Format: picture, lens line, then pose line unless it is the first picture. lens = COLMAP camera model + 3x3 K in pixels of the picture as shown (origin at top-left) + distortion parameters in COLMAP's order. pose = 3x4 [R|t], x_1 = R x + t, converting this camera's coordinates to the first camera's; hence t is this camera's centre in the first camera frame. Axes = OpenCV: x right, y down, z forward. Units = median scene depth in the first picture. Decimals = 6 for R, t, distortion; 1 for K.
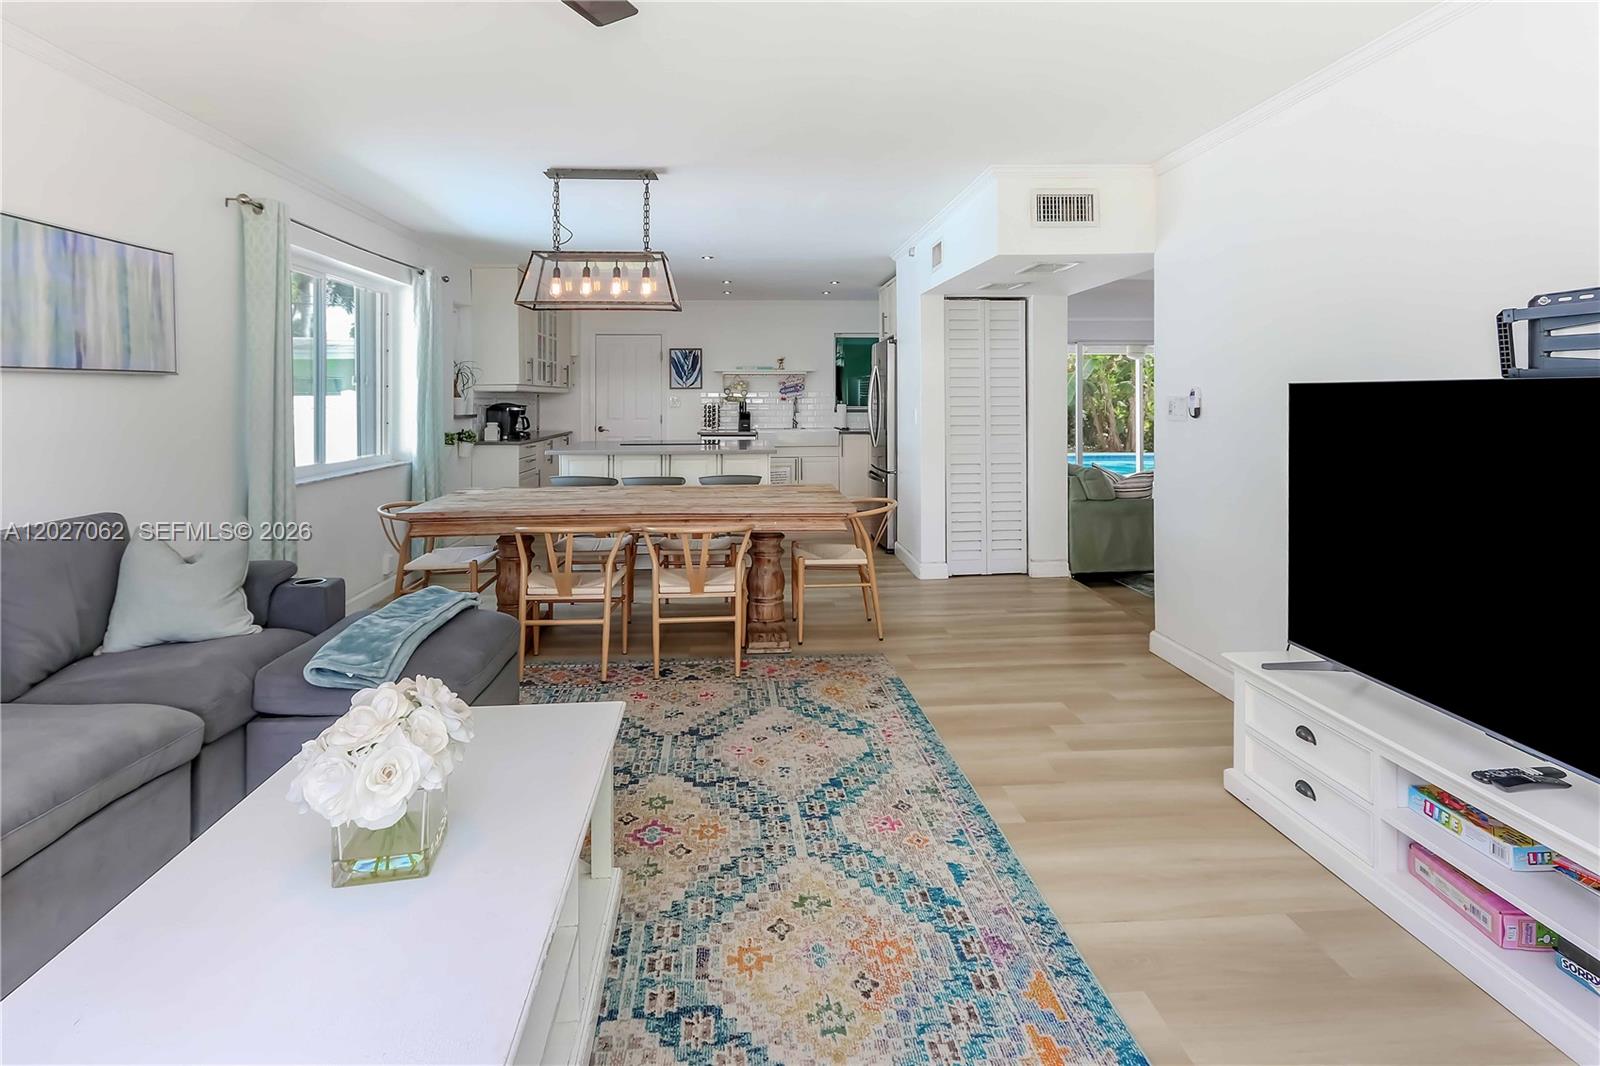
lens RADIAL K [[793.4, 0, 795.3], [0, 793.4, 385.9], [0, 0, 1]] dist [0.001295, 0.001685]
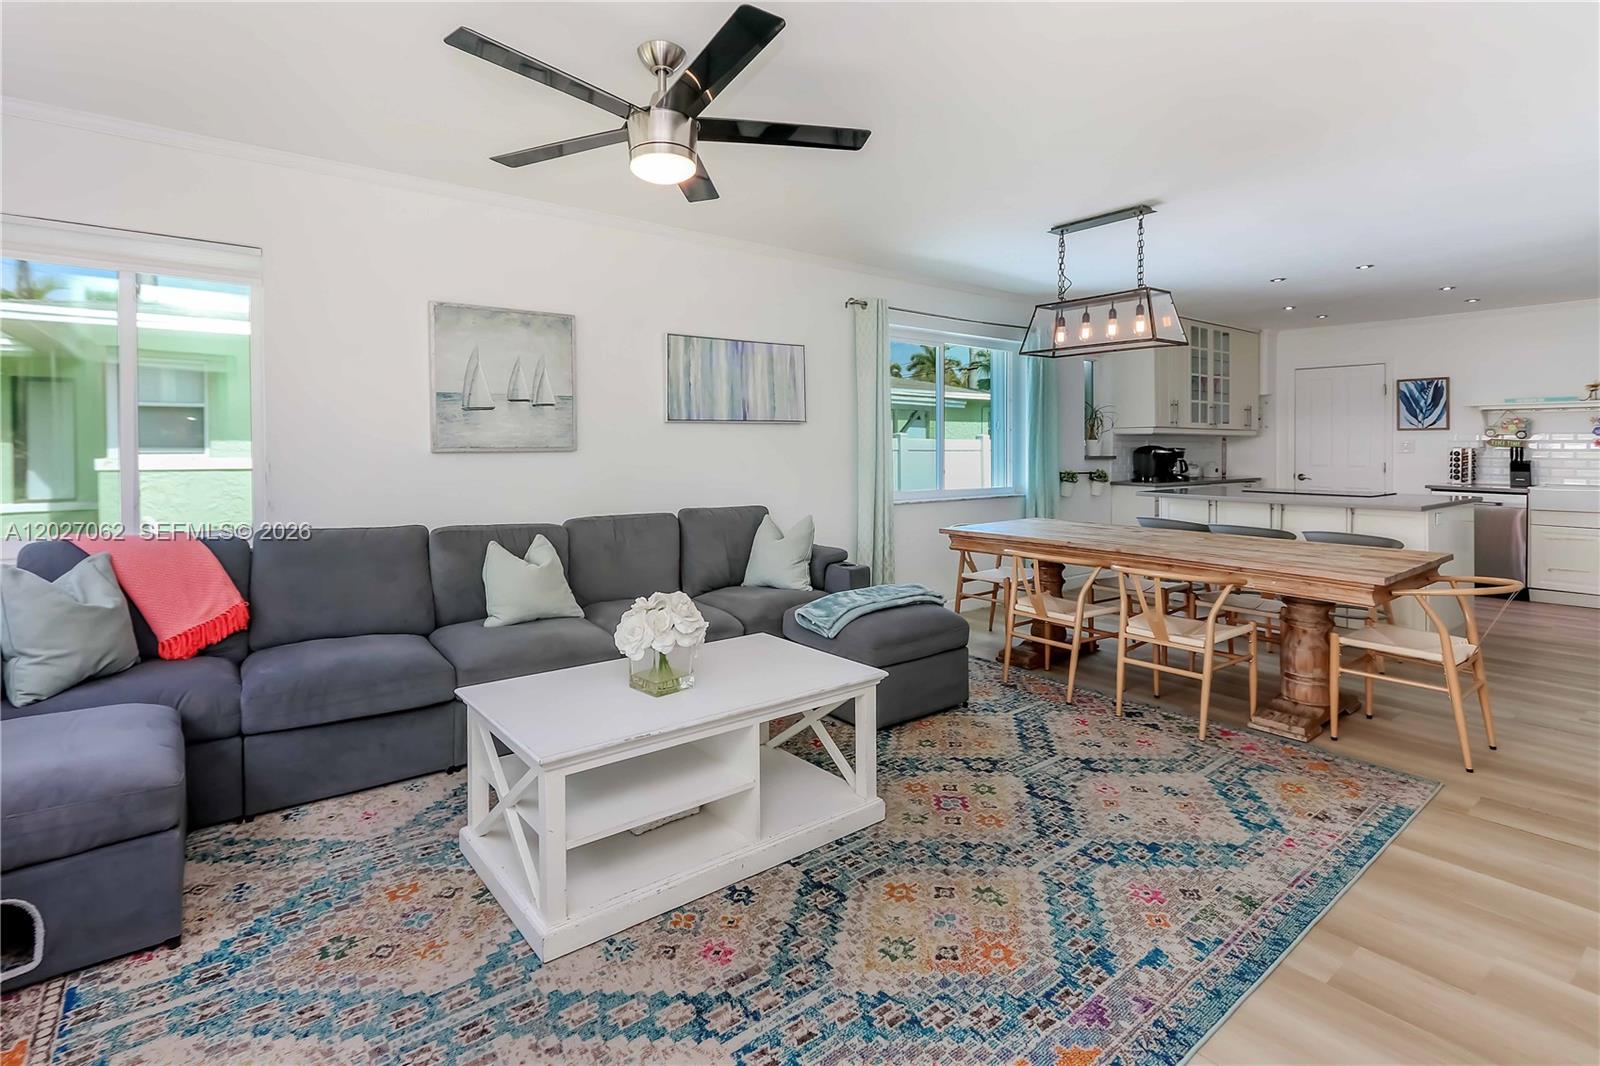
lens RADIAL K [[787.1, 0, 772.5], [0, 787.1, 440.4], [0, 0, 1]] dist [-0.001946, 0.001613]
pose [[0.539712, -0.000887, -0.841849, 0.538731], [0.009228, 0.999946, 0.004863, 0.013388], [0.841799, -0.010393, 0.539691, 0.121053]]
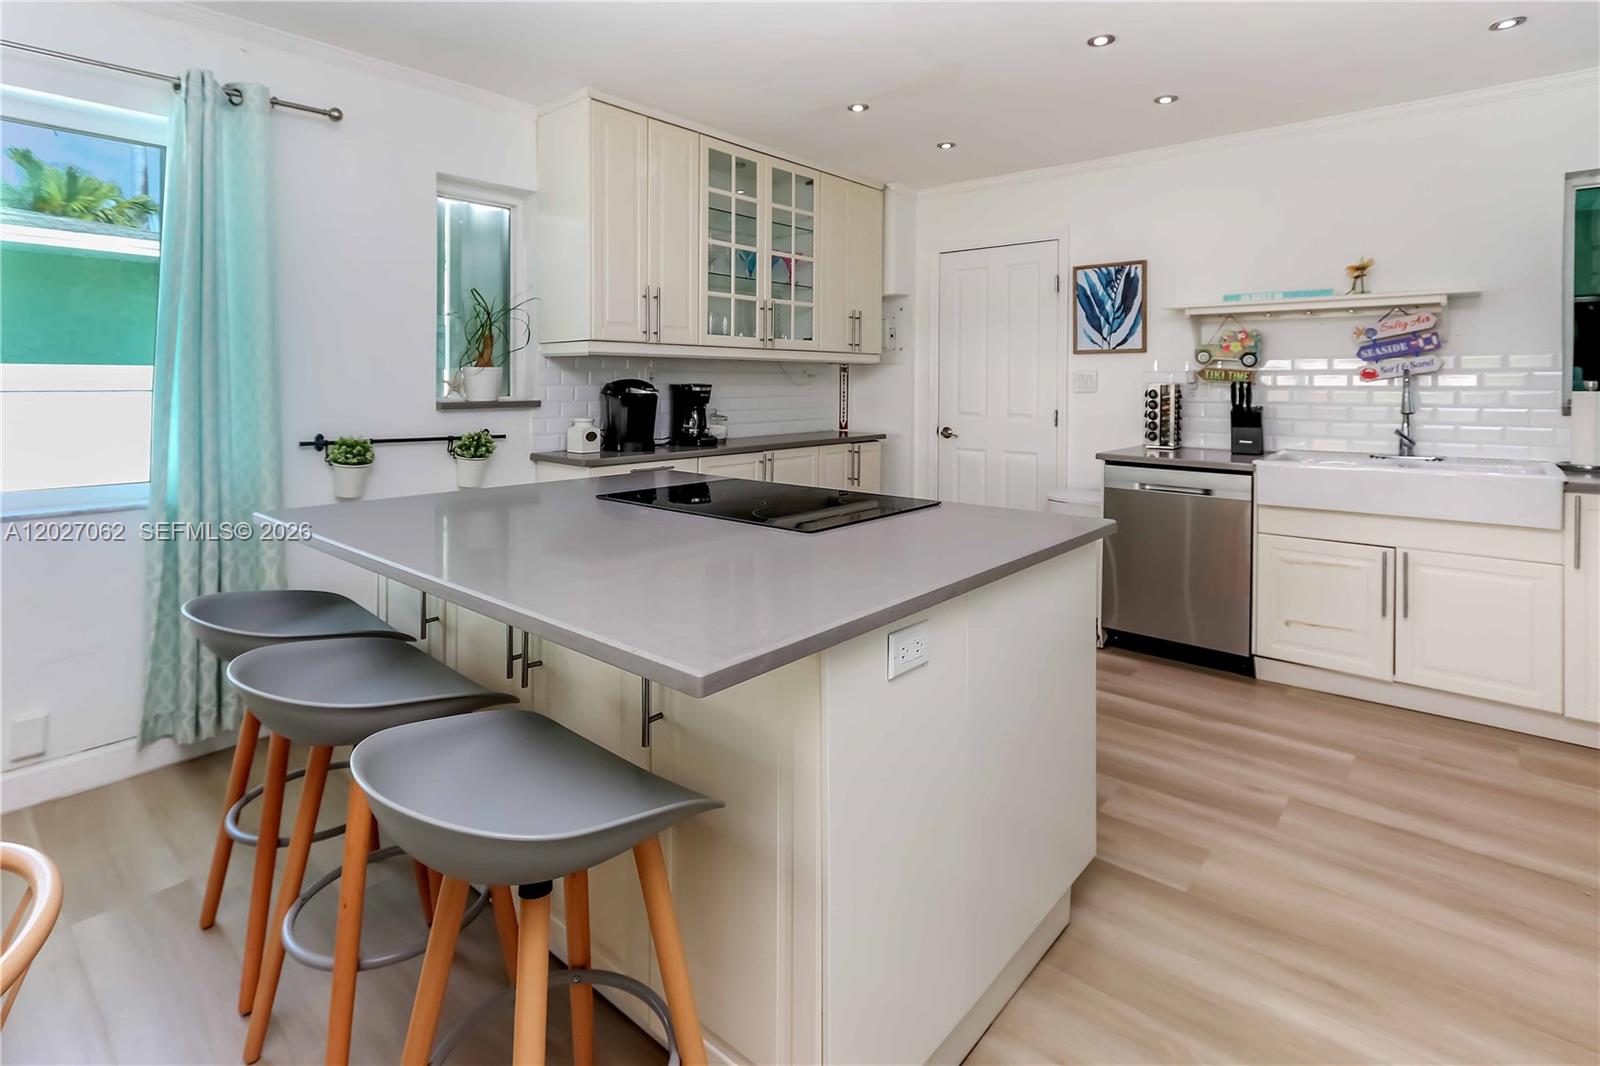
lens RADIAL K [[797.4, 0, 804.8], [0, 797.4, 376.4], [0, 0, 1]] dist [-0.001638, 0.000163]
pose [[0.705231, 0.000492, -0.708977, 0.197134], [0.006509, 0.999953, 0.007169, 0.040237], [0.708948, -0.009671, 0.705195, 1.761668]]
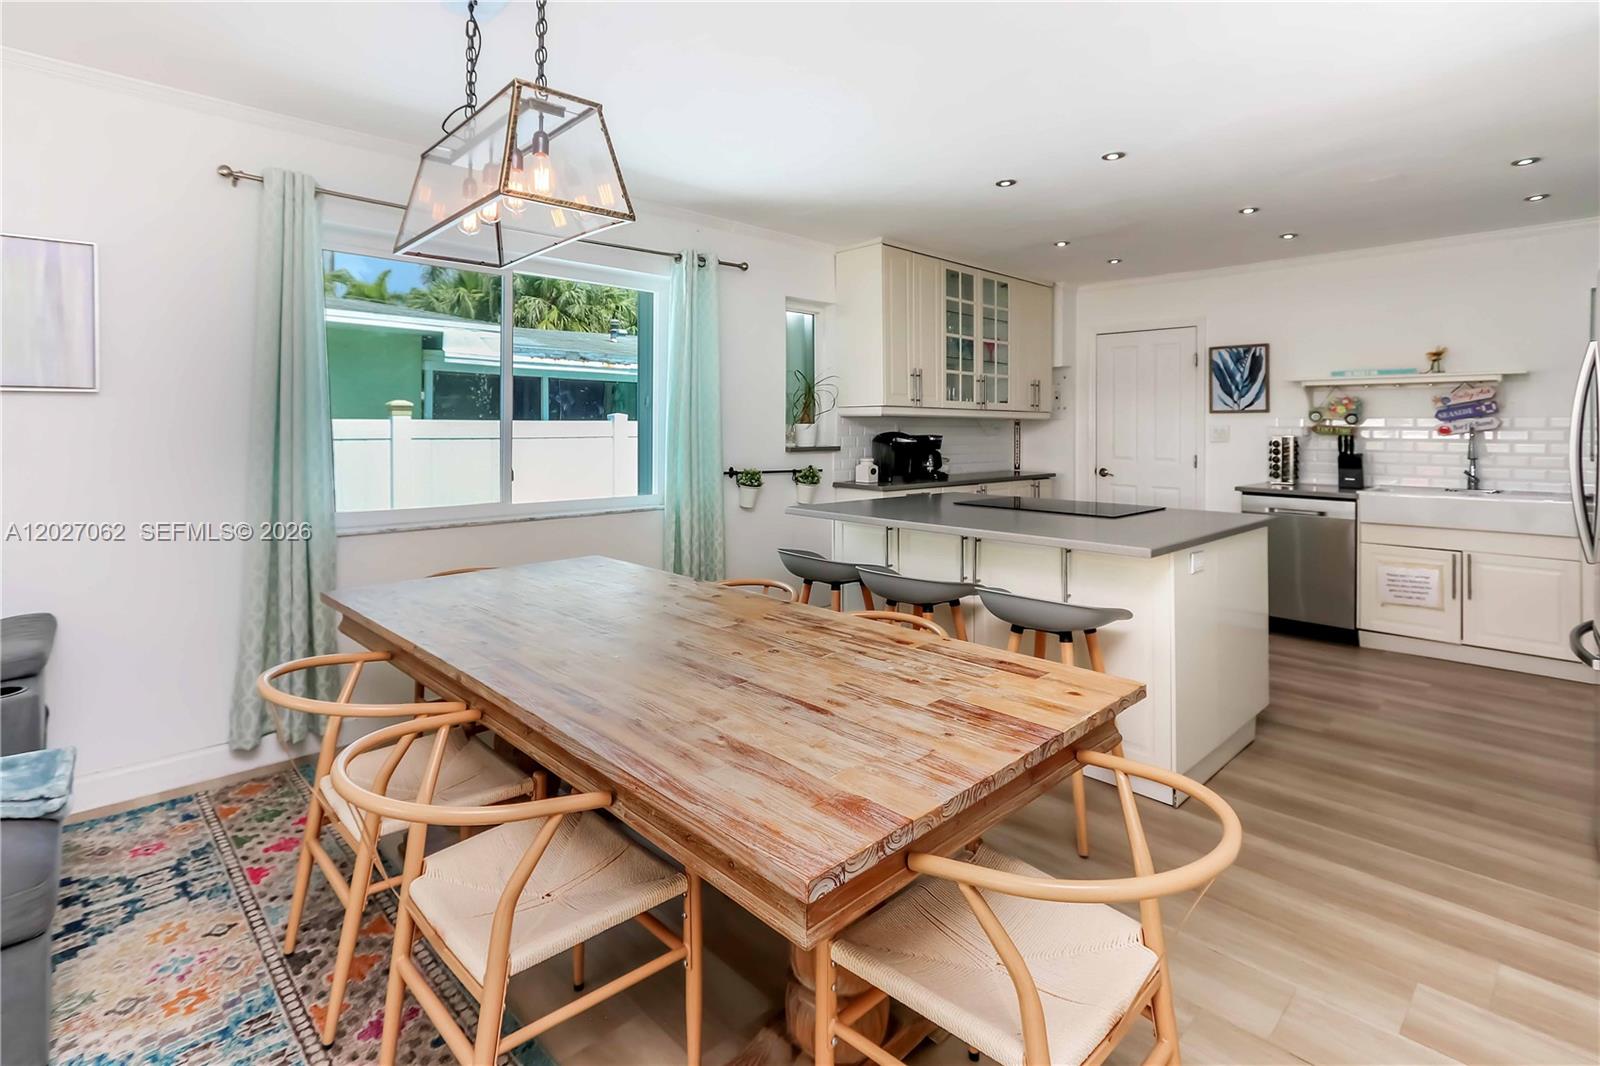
lens RADIAL K [[785.4, 0, 796.6], [0, 785.4, 412.1], [0, 0, 1]] dist [-0.003801, -0.000898]
pose [[0.634431, -0.008623, -0.772932, 0.345920], [0.004677, 0.999962, -0.007316, 0.018985], [0.772966, 0.001027, 0.634447, 1.151496]]
